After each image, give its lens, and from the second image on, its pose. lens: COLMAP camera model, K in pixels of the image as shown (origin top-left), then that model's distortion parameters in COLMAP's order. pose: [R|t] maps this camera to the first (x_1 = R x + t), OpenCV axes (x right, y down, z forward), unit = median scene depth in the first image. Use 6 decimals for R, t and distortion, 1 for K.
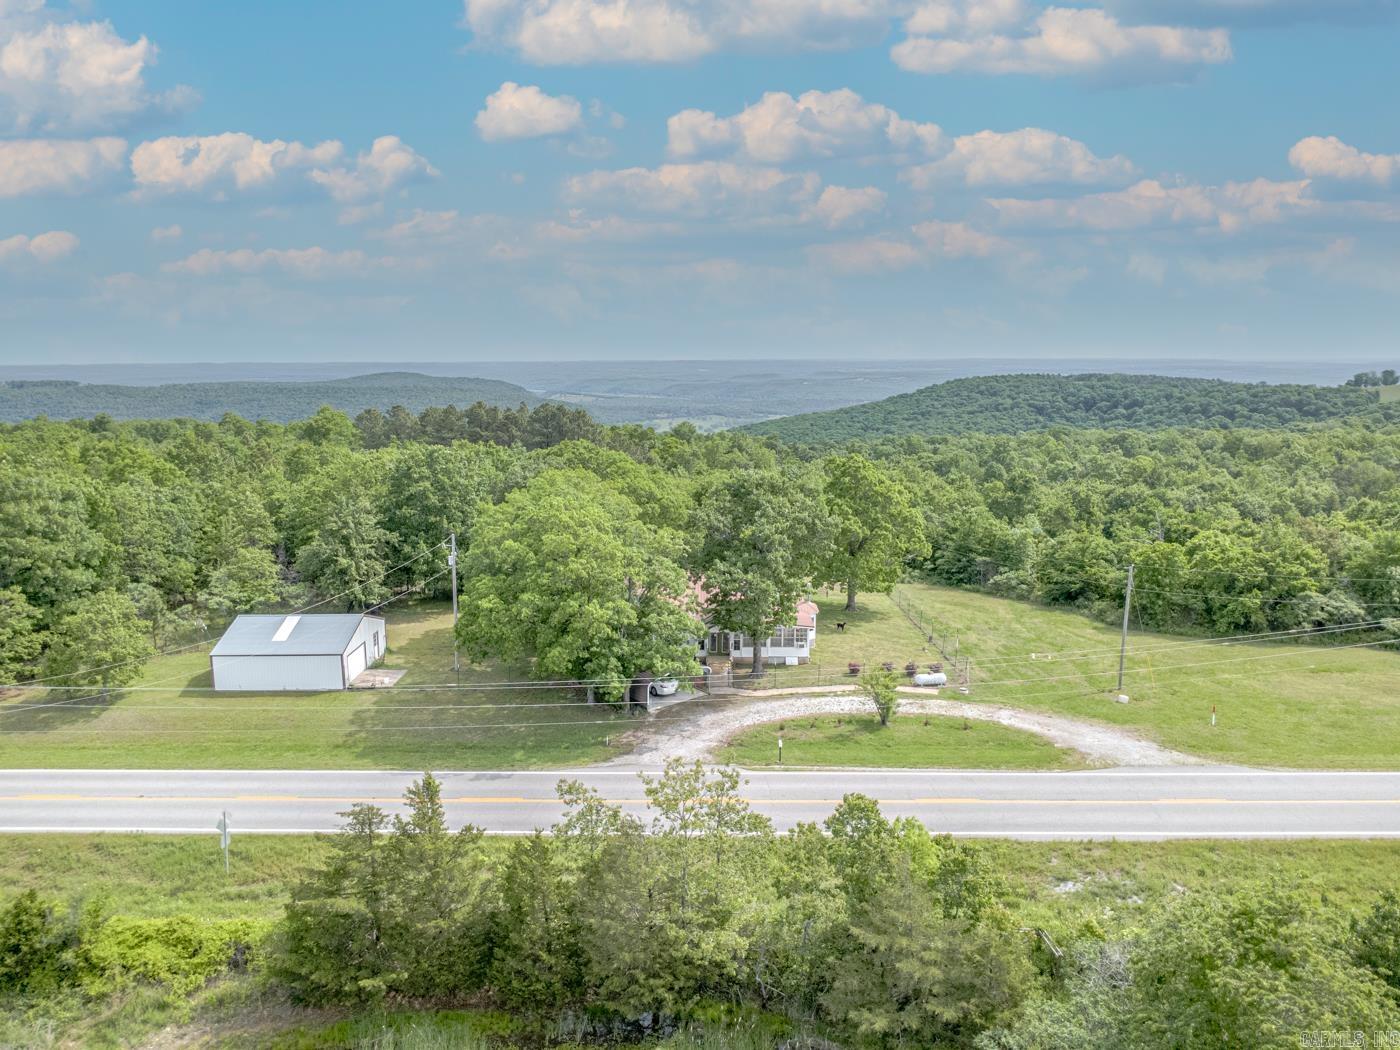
lens RADIAL K [[986.5, 0, 699.3], [0, 986.5, 524.4], [0, 0, 1]] dist [0.006509, -0.001583]
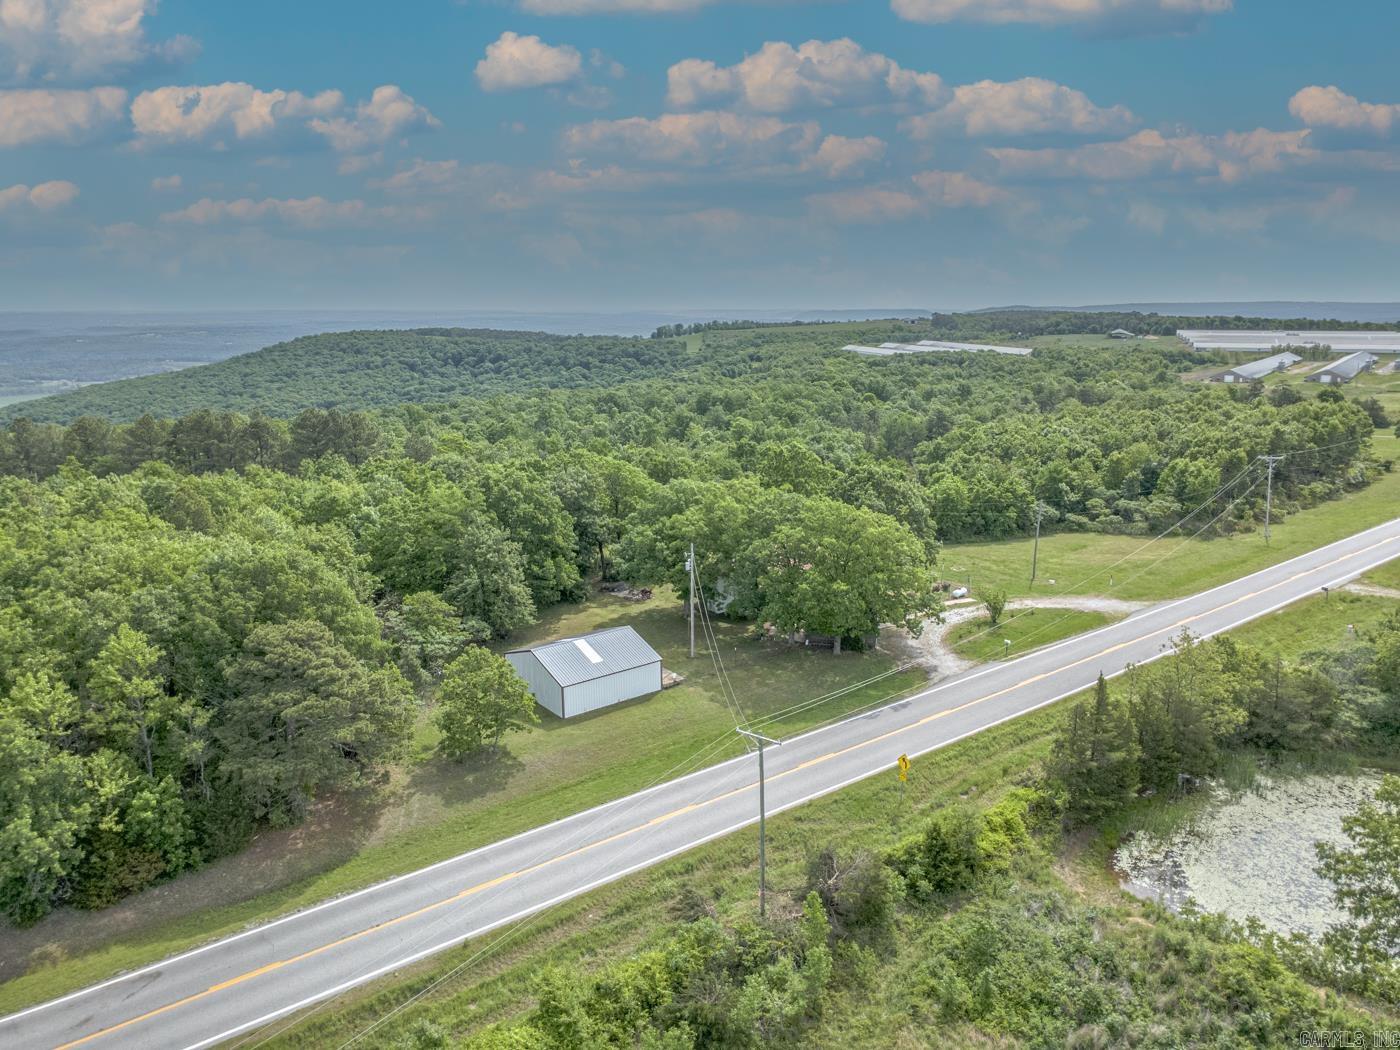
lens RADIAL K [[986.5, 0, 700.6], [0, 986.5, 524.0], [0, 0, 1]] dist [0.006509, -0.001583]
pose [[0.784150, -0.134884, 0.605736, -0.087272], [0.106095, 0.990861, 0.083298, -0.010106], [-0.611435, -0.001052, 0.791294, 0.005351]]
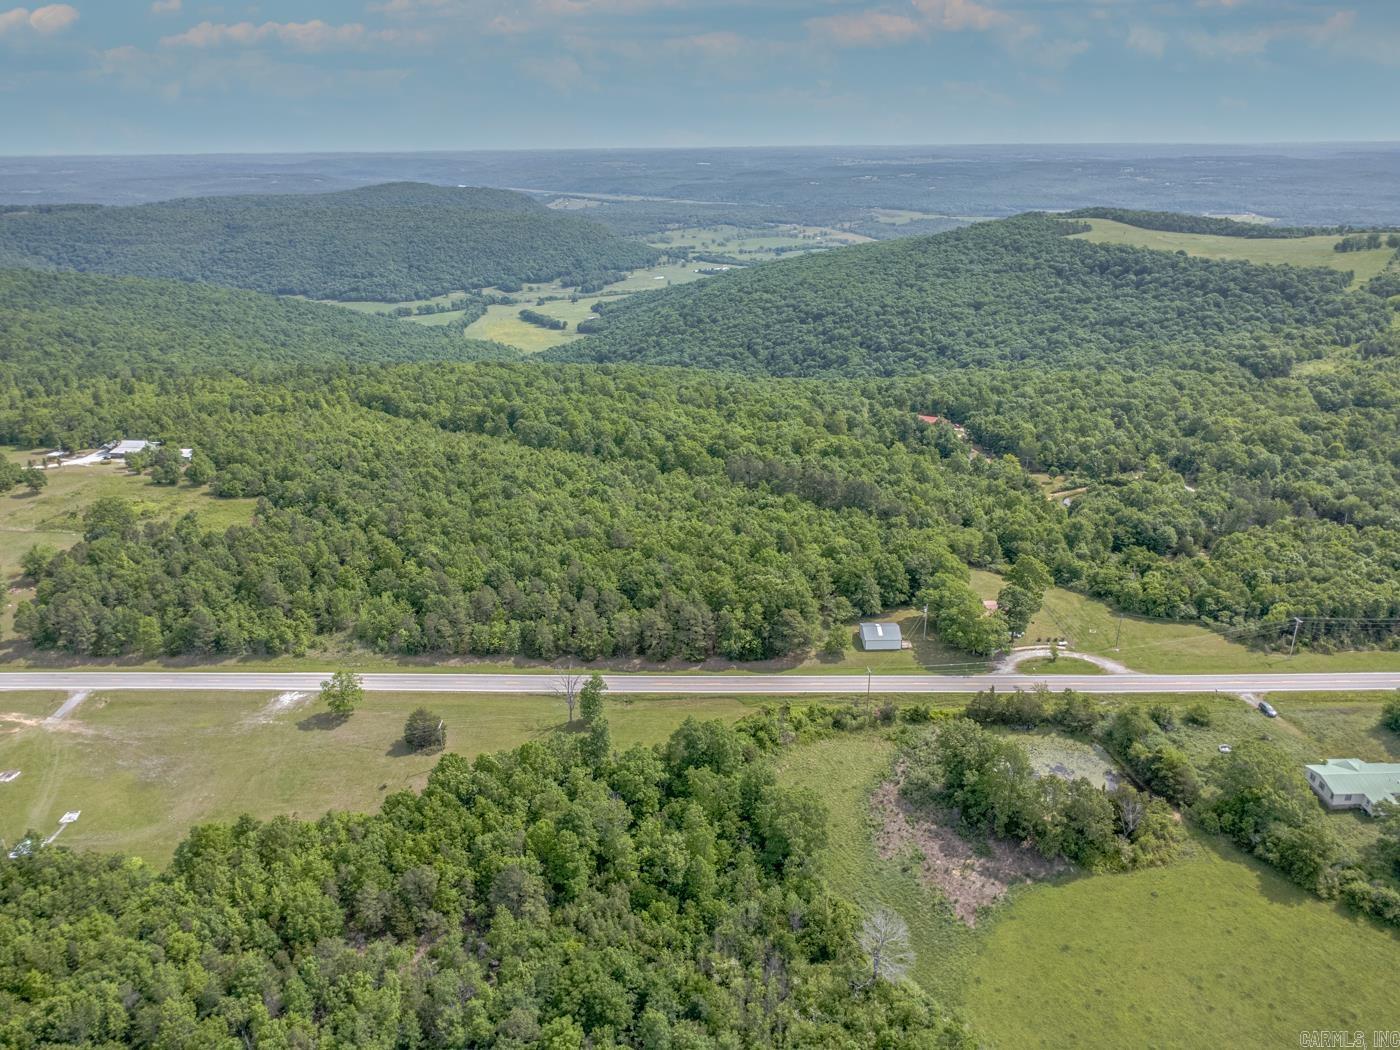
lens RADIAL K [[986.5, 0, 696.0], [0, 986.5, 526.7], [0, 0, 1]] dist [0.006509, -0.001583]
pose [[0.999971, -0.007587, 0.001085, -0.097073], [0.007208, 0.979026, 0.203607, -0.088342], [-0.002607, -0.203593, 0.979052, -0.213151]]
